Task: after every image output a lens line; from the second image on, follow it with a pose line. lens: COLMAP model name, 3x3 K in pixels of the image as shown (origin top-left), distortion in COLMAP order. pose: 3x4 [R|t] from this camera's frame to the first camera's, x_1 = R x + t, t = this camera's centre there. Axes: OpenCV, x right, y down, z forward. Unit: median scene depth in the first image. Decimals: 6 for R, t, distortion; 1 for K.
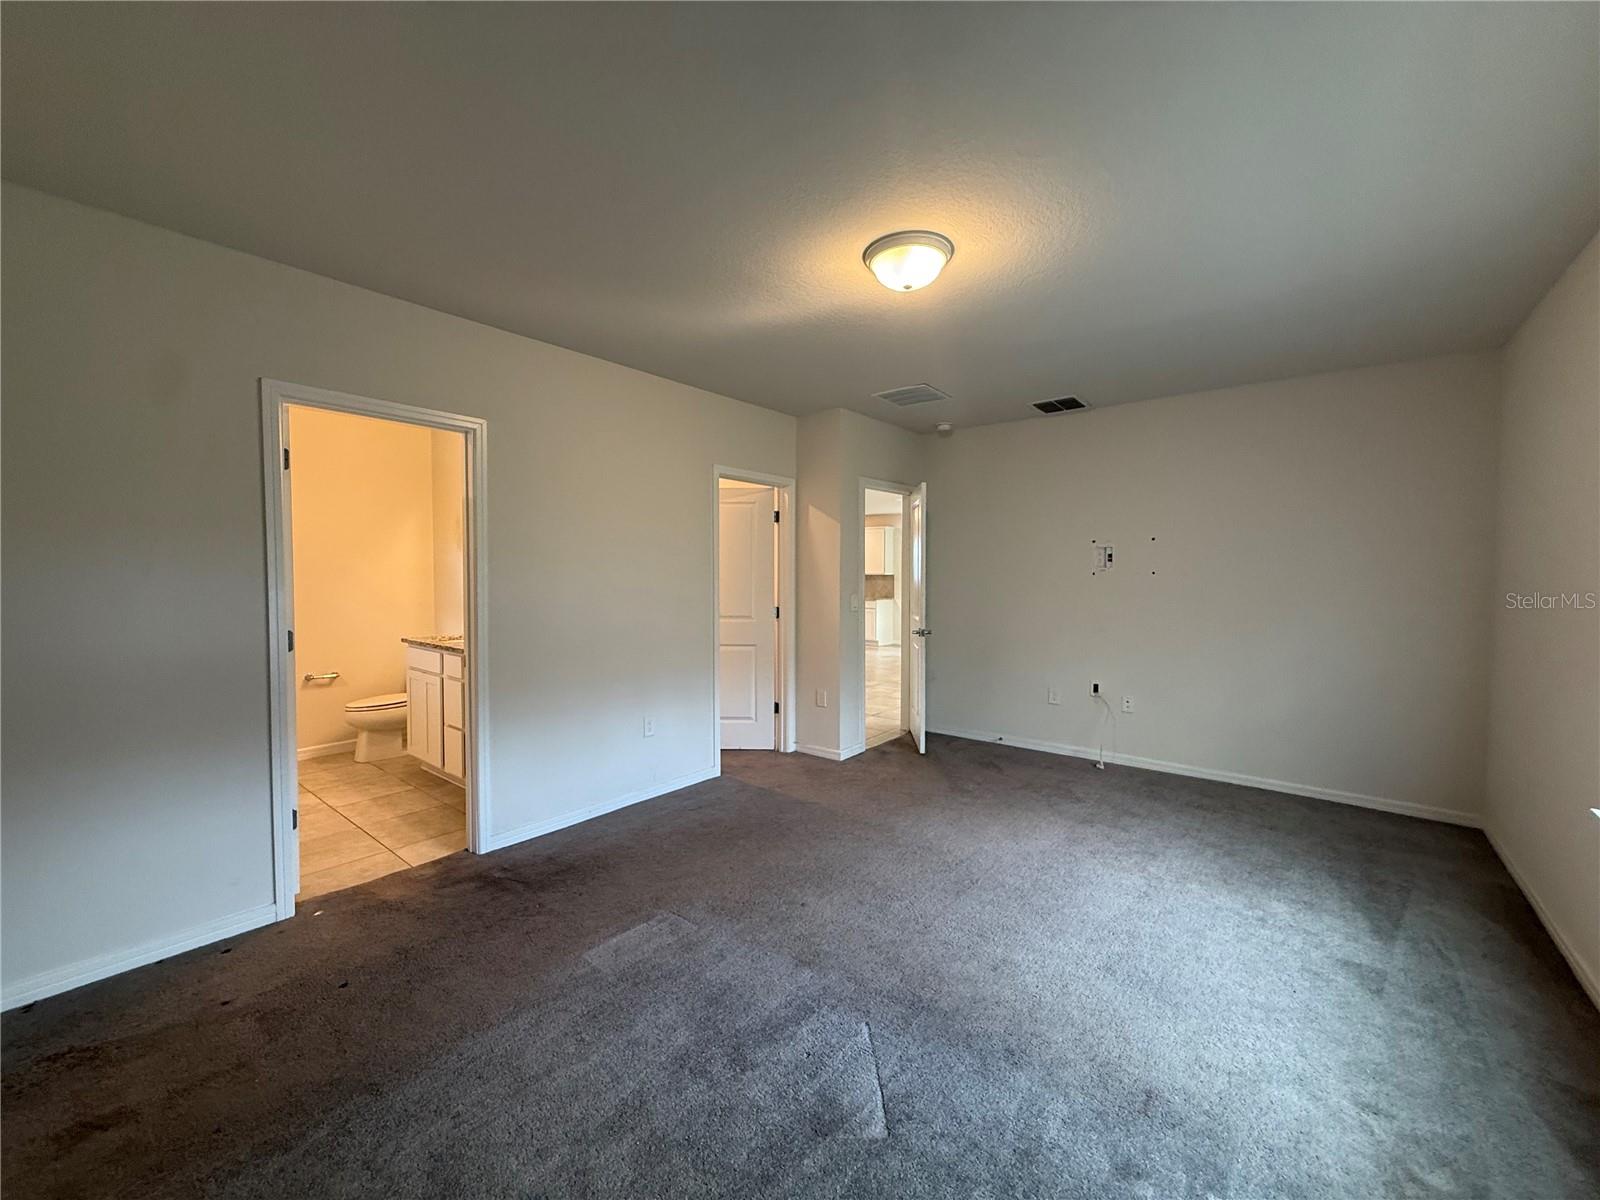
lens RADIAL K [[633.4, 0, 809.7], [0, 633.4, 604.2], [0, 0, 1]] dist [0.000597, 0.000038]
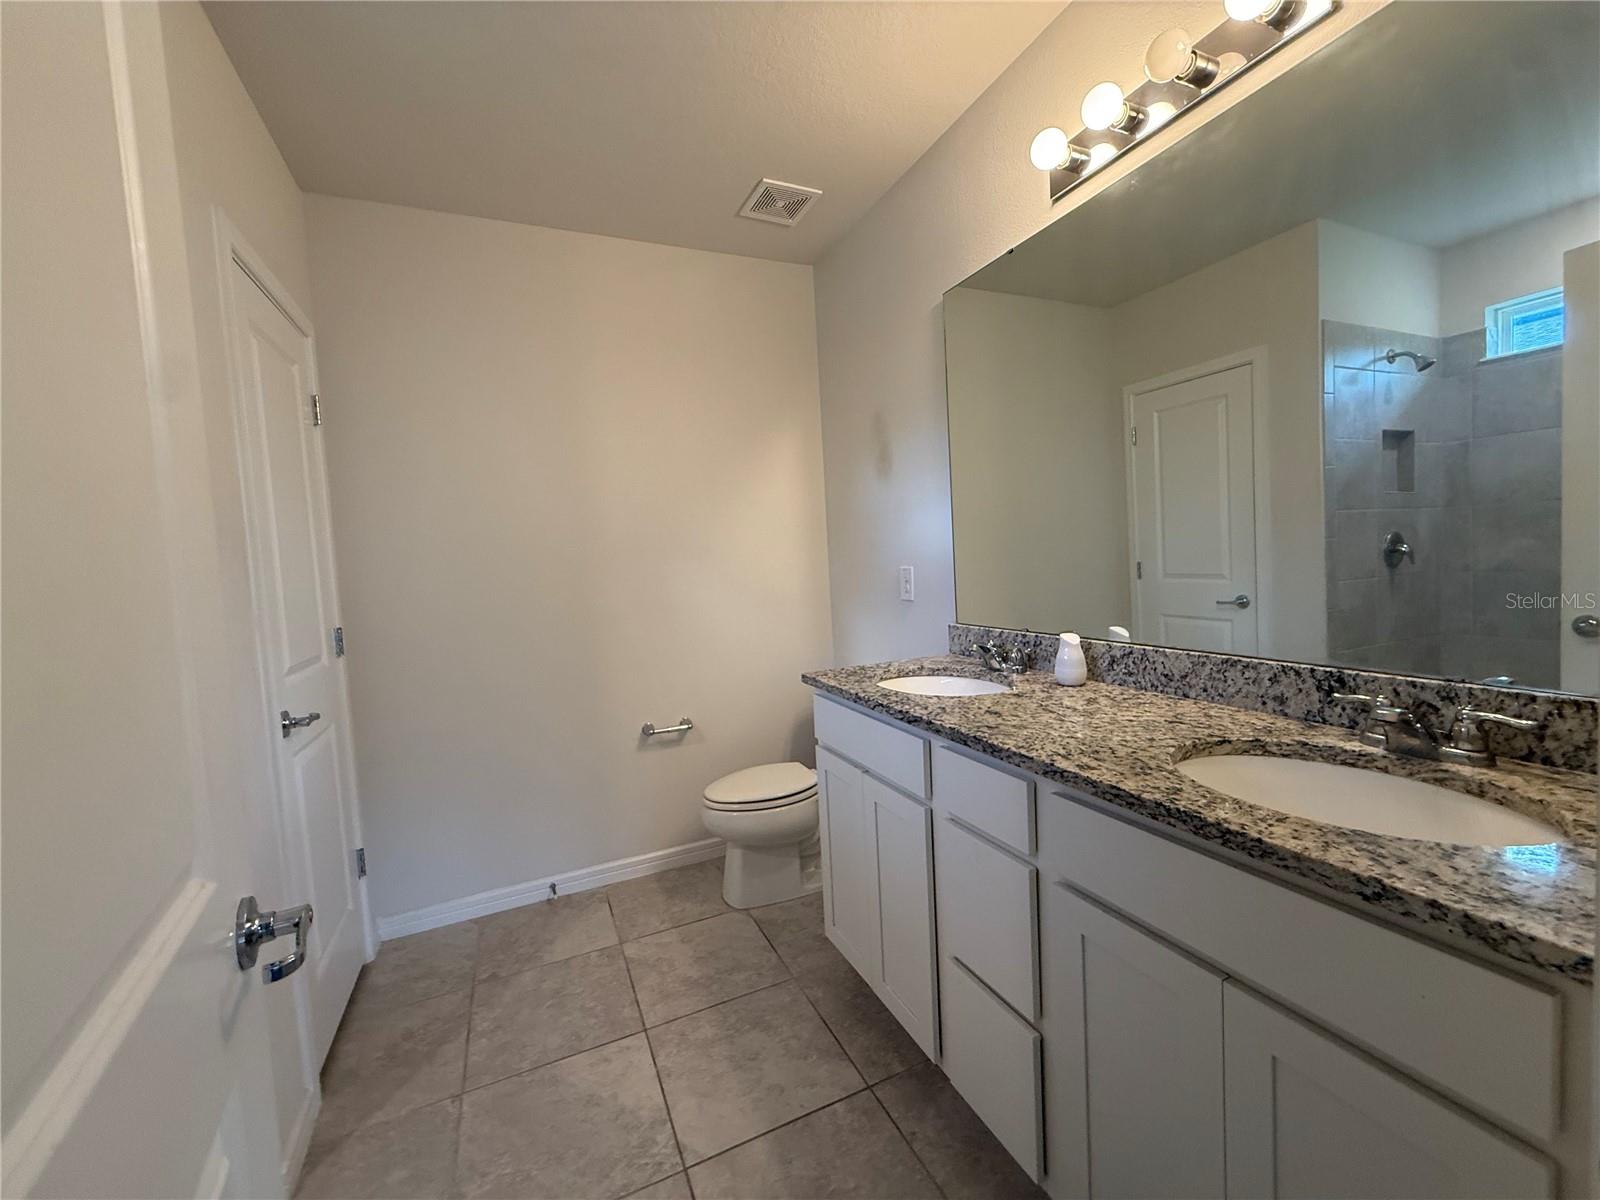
lens RADIAL K [[637.0, 0, 796.5], [0, 637.0, 597.7], [0, 0, 1]] dist [0.000467, 0.000031]
pose [[0.881232, -0.023322, -0.472109, -0.426641], [0.041556, 0.998737, 0.028232, -0.009869], [0.470854, -0.044498, 0.881088, 0.597427]]
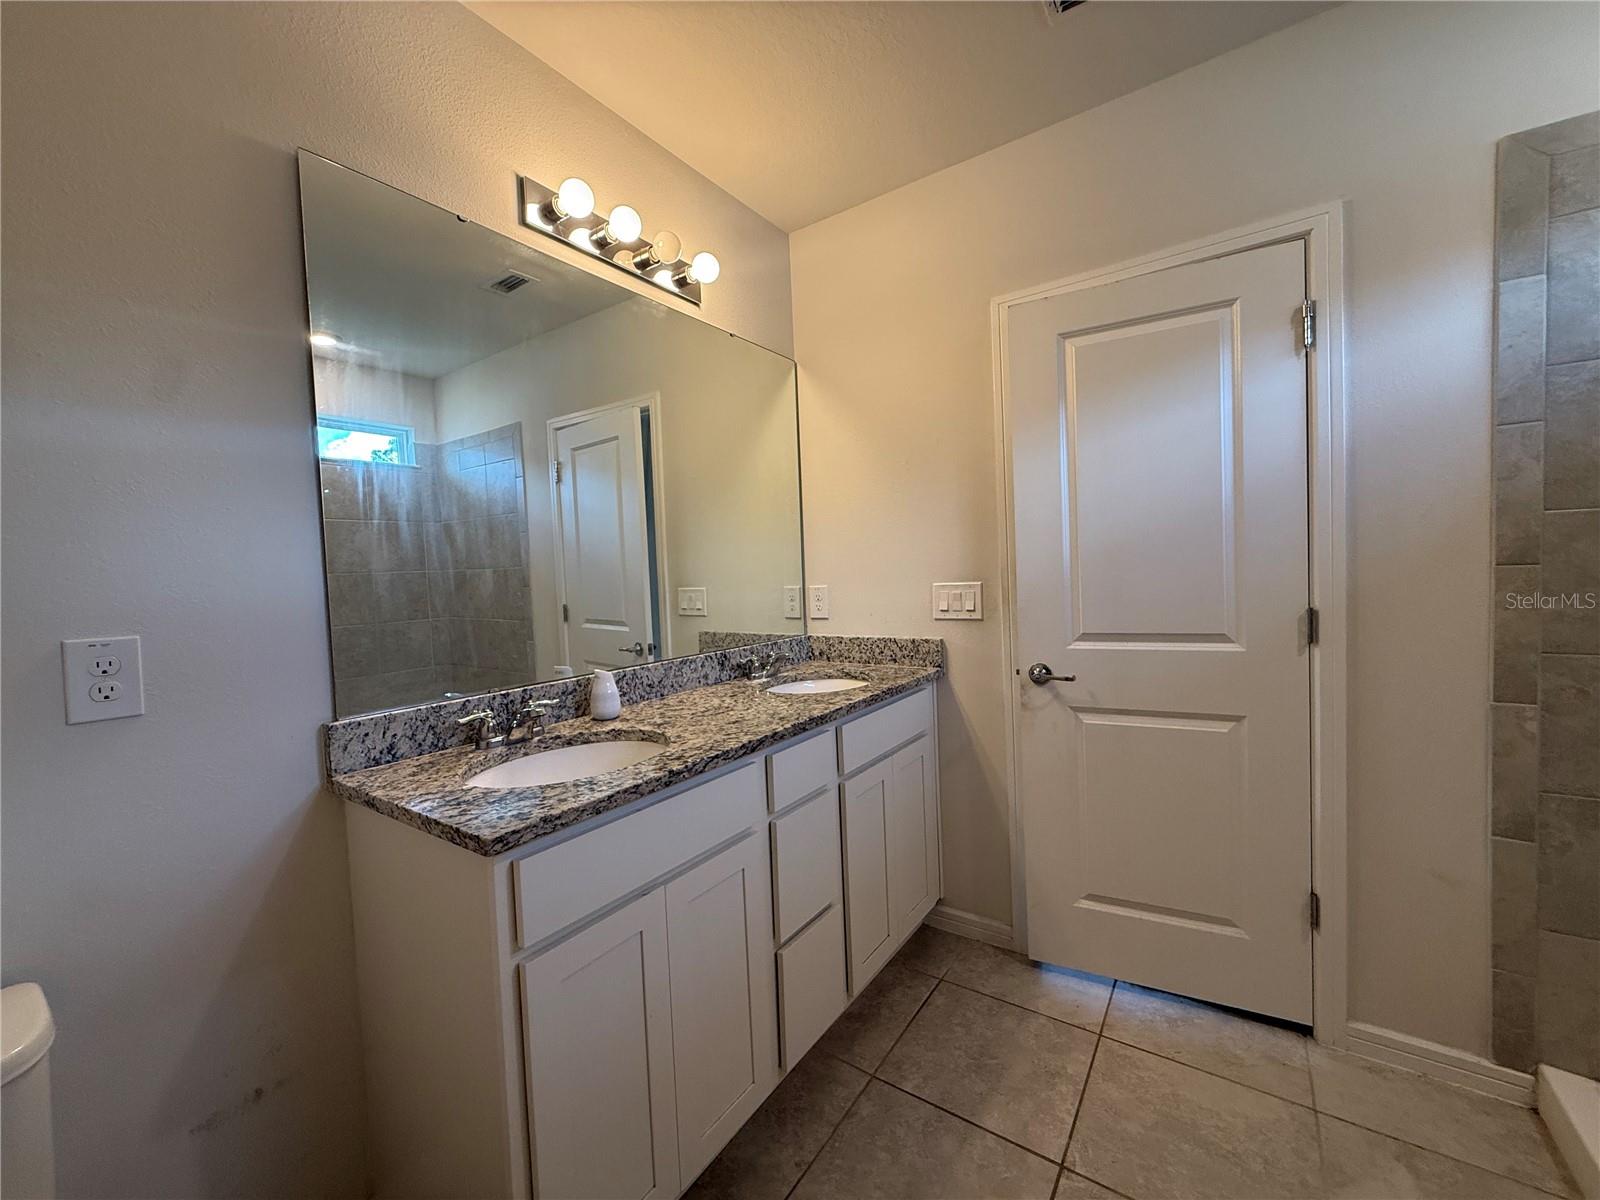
lens RADIAL K [[637.0, 0, 796.5], [0, 637.0, 597.7], [0, 0, 1]] dist [0.000467, 0.000031]
pose [[-0.059546, -0.042843, 0.997306, -0.804252], [0.073451, 0.996182, 0.047181, -0.022167], [-0.995520, 0.076063, -0.056172, 0.870603]]
